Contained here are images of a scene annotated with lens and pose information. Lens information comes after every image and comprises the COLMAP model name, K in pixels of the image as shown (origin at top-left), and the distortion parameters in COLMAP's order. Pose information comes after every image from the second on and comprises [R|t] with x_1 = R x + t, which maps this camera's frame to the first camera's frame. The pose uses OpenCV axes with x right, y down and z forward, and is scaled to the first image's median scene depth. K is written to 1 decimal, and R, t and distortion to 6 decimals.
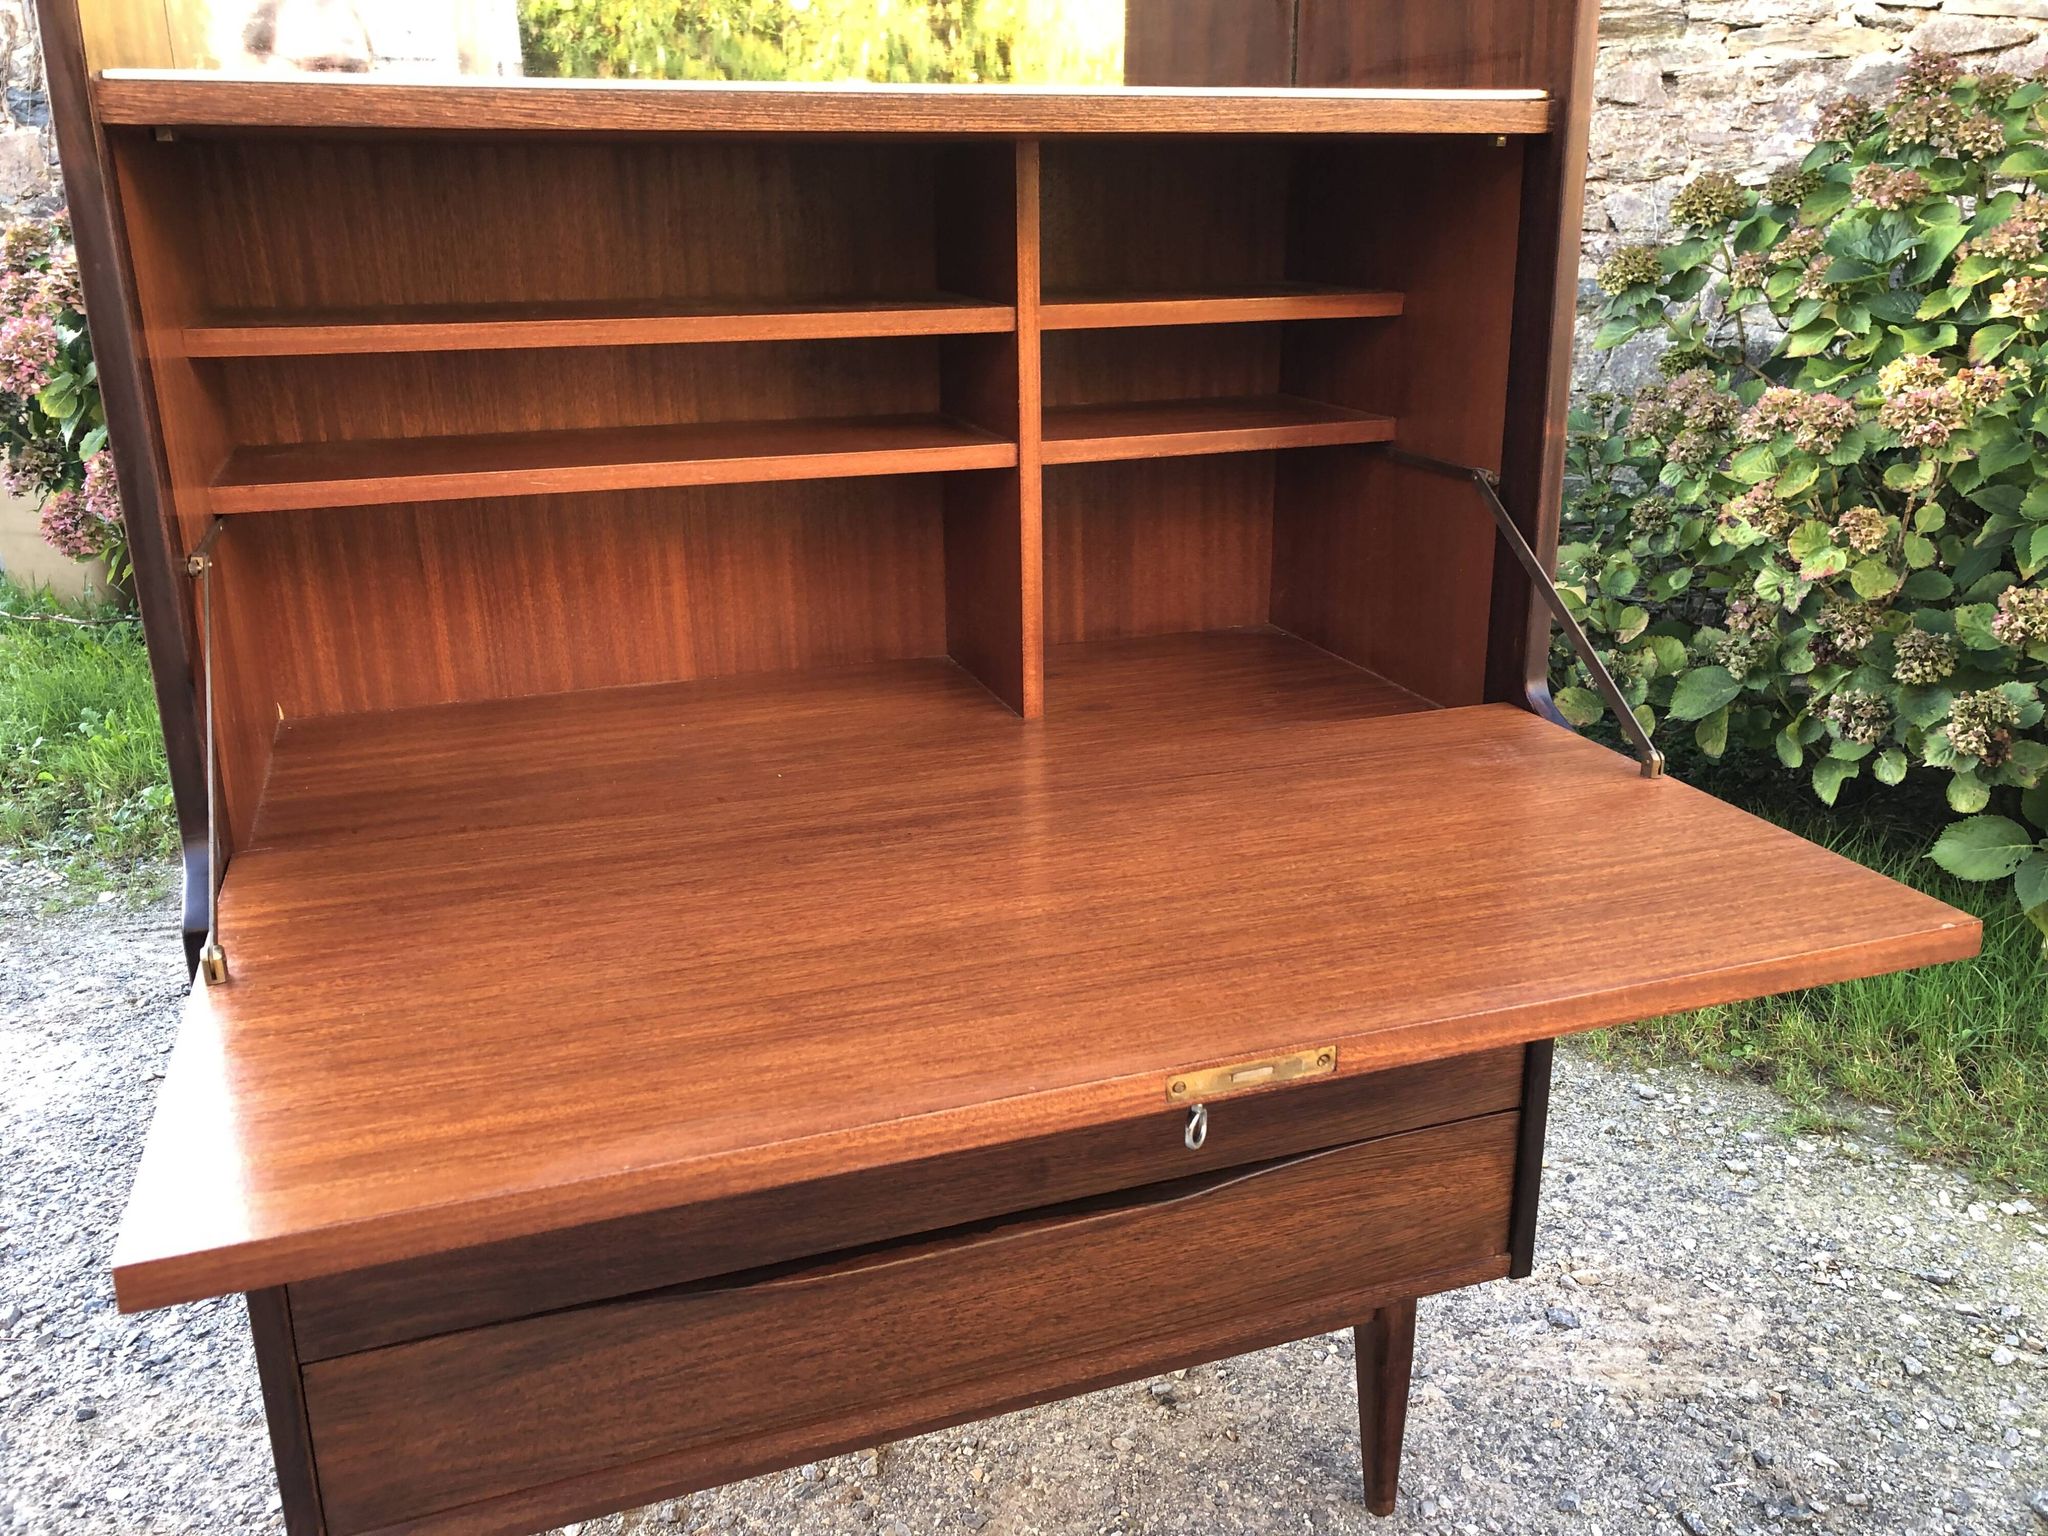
lens RADIAL K [[1686.4, 0, 1046.2], [0, 1686.4, 740.0], [0, 0, 1]] dist [0.031237, -0.025499]
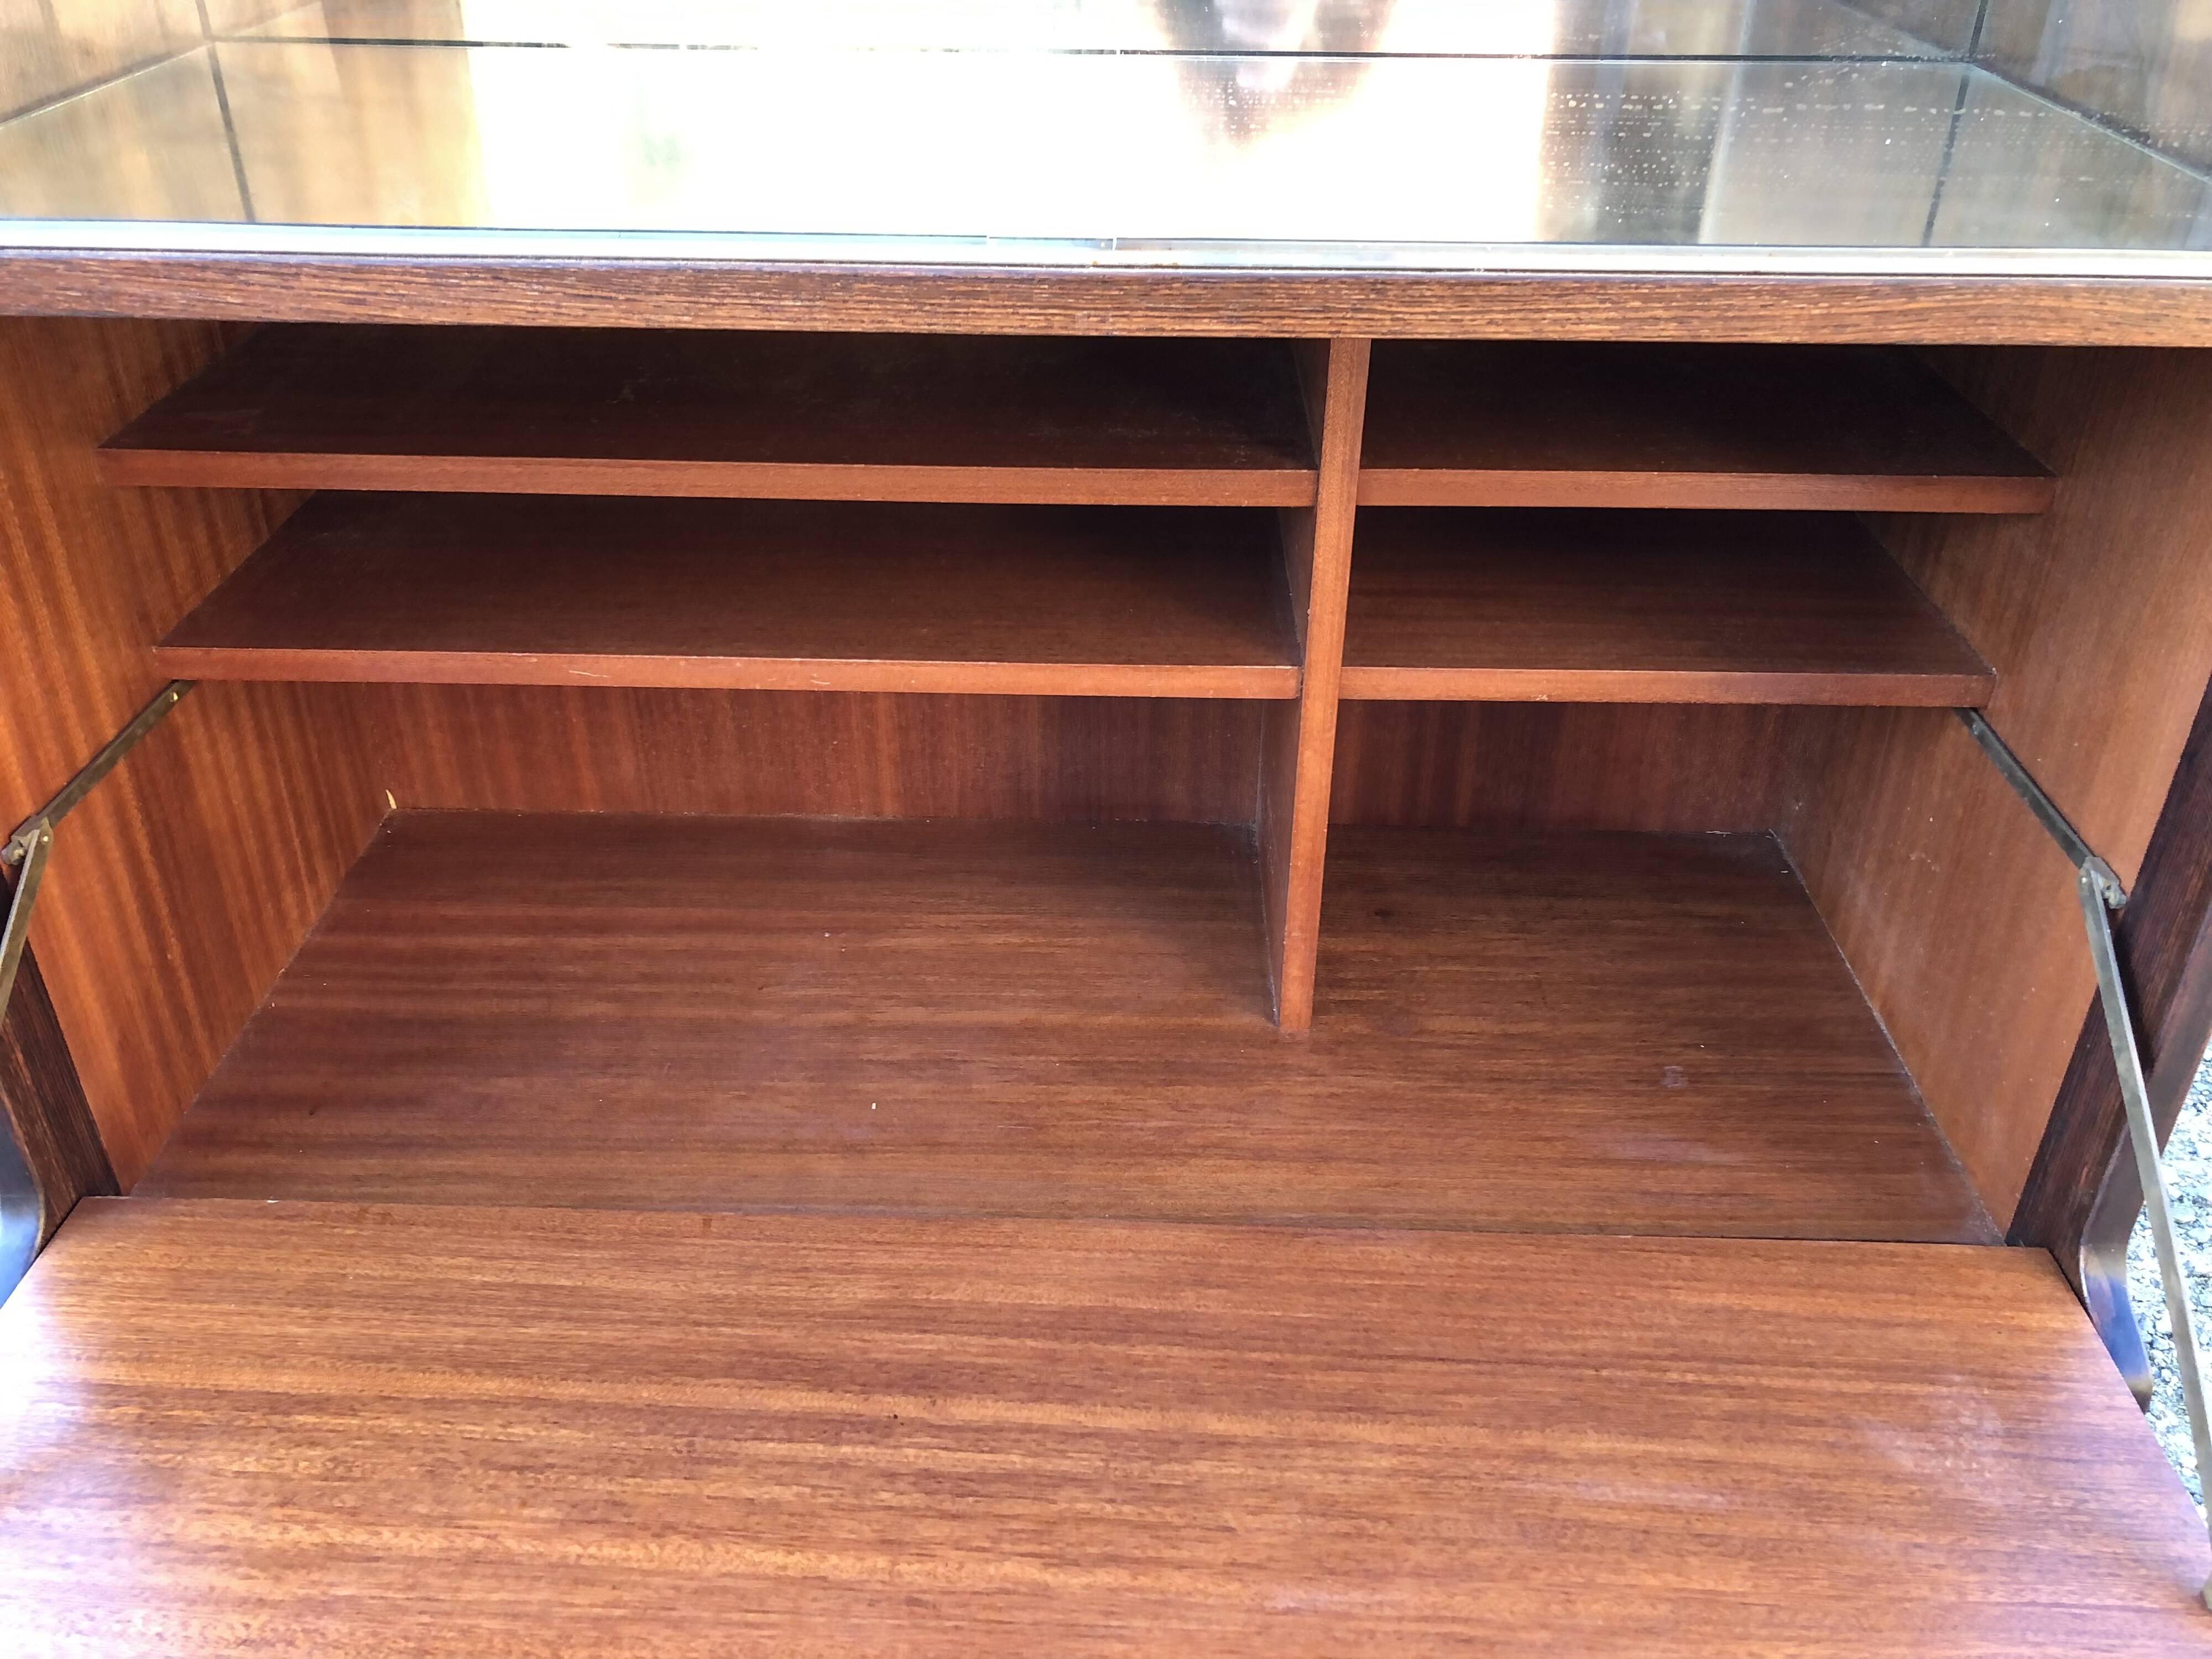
lens RADIAL K [[1821.4, 0, 1089.4], [0, 1821.4, 804.4], [0, 0, 1]] dist [0.031237, -0.025499]
pose [[0.931209, 0.200699, -0.304254, 0.122318], [-0.124147, 0.959481, 0.252949, -0.280727], [0.342692, -0.197776, 0.918394, 0.324746]]
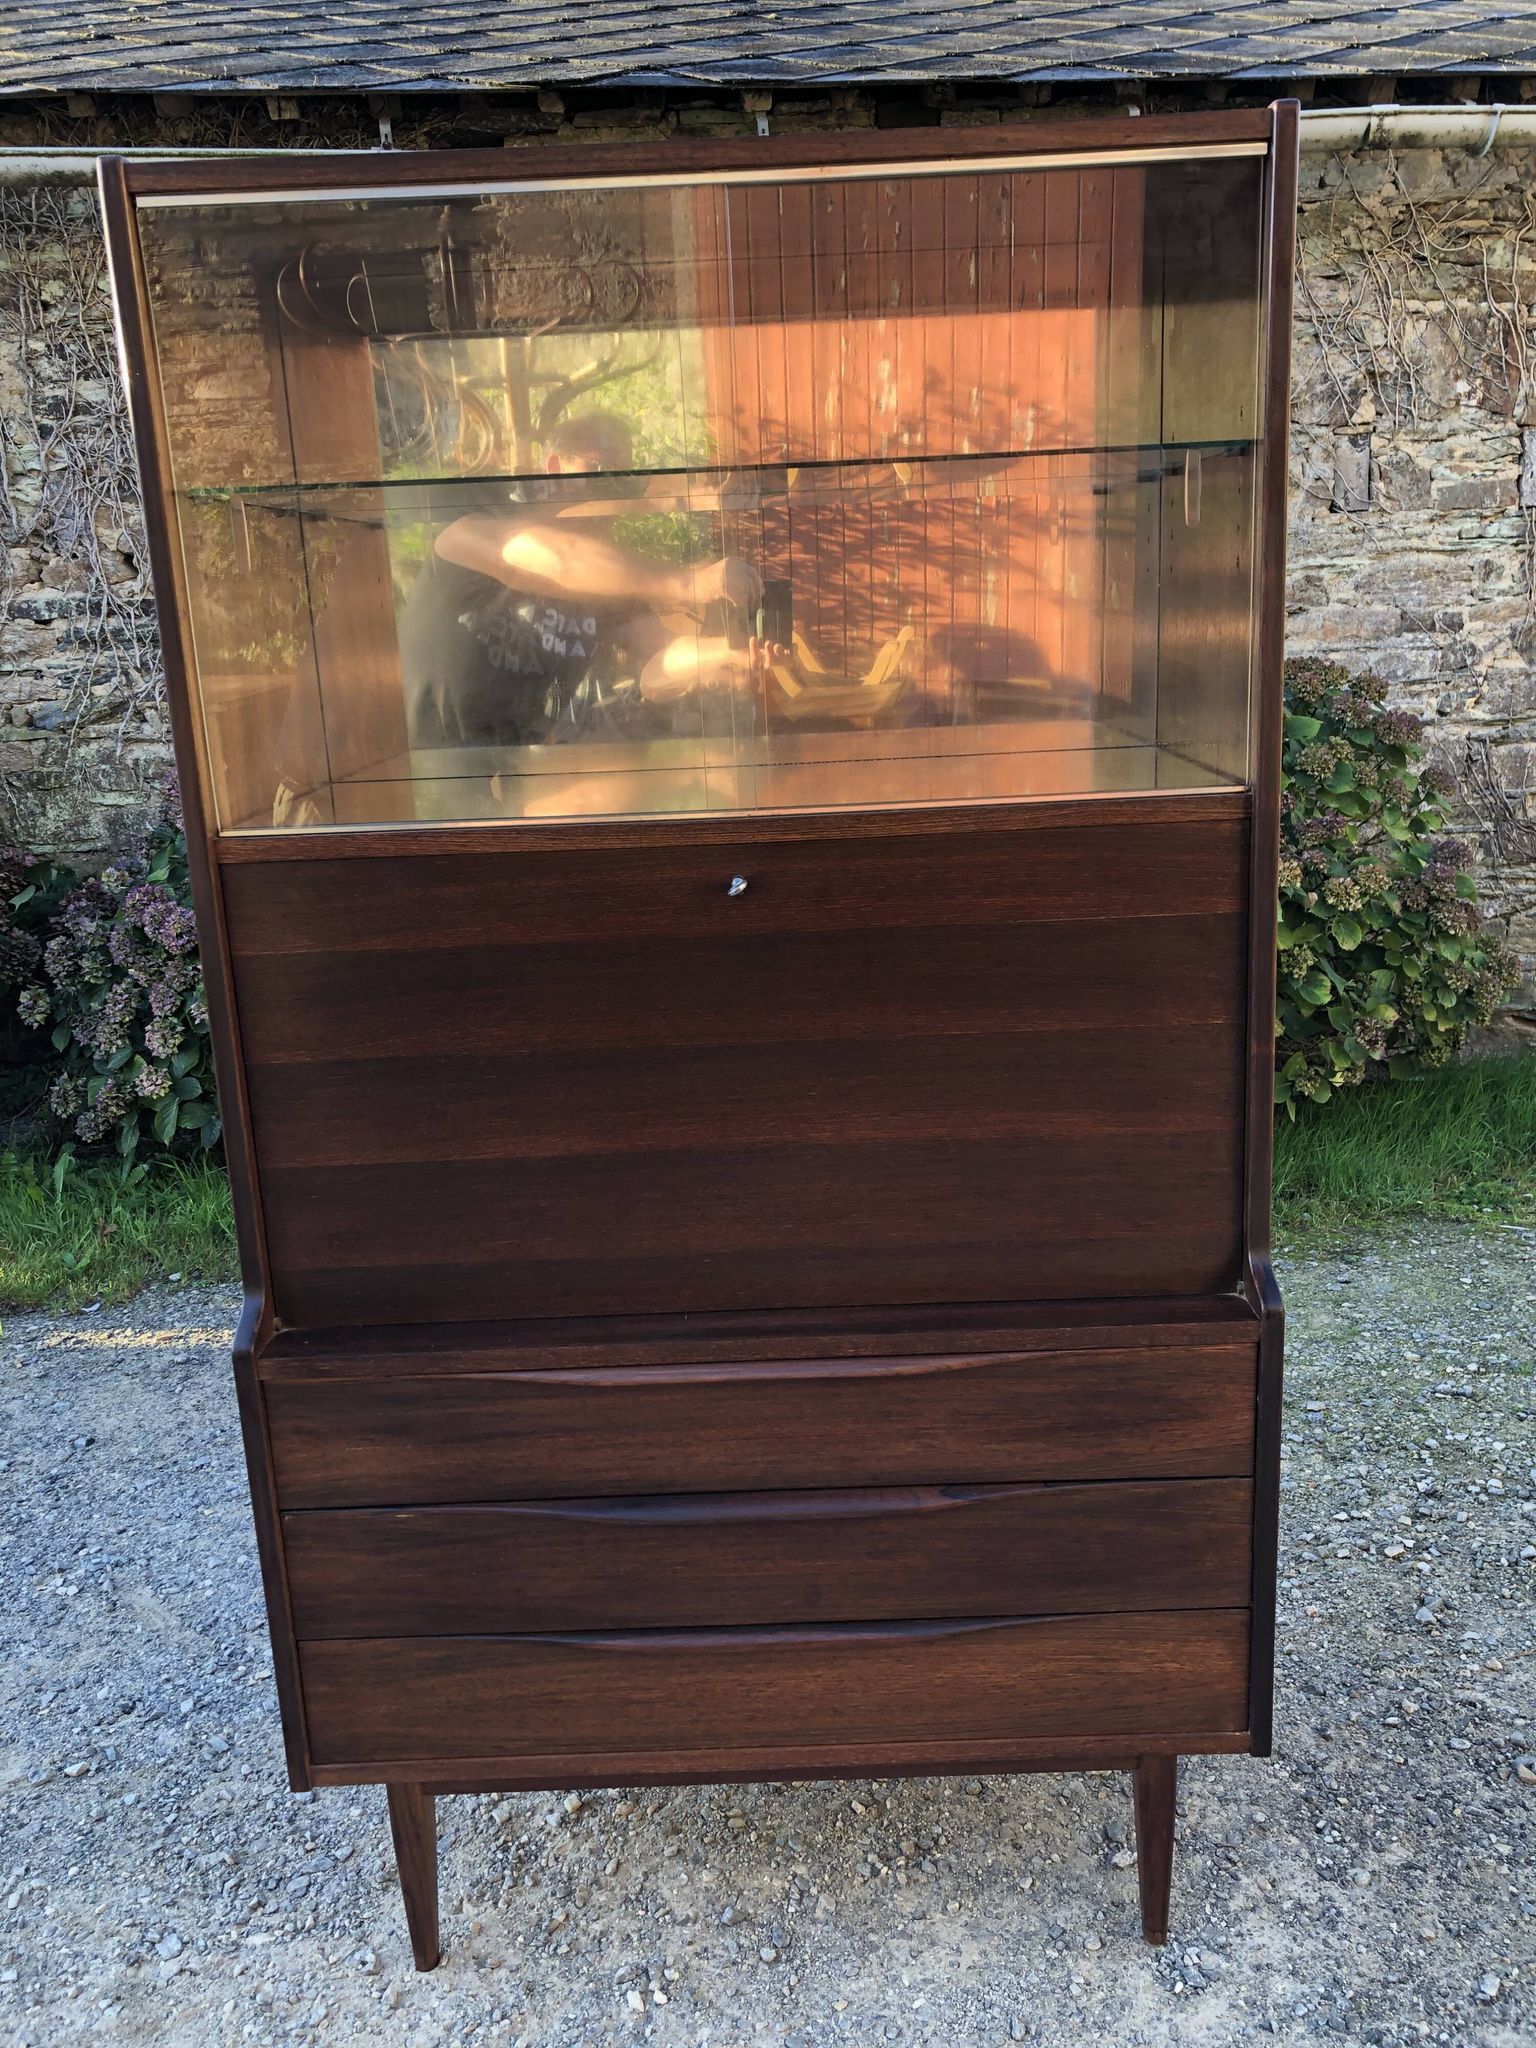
lens RADIAL K [[1686.4, 0, 782.1], [0, 1686.4, 1018.5], [0, 0, 1]] dist [0.031237, -0.025499]
pose [[0.938219, 0.049958, -0.342417, 0.359166], [-0.068438, 0.996767, -0.042093, -0.118749], [0.339207, 0.062927, 0.938605, -0.240164]]
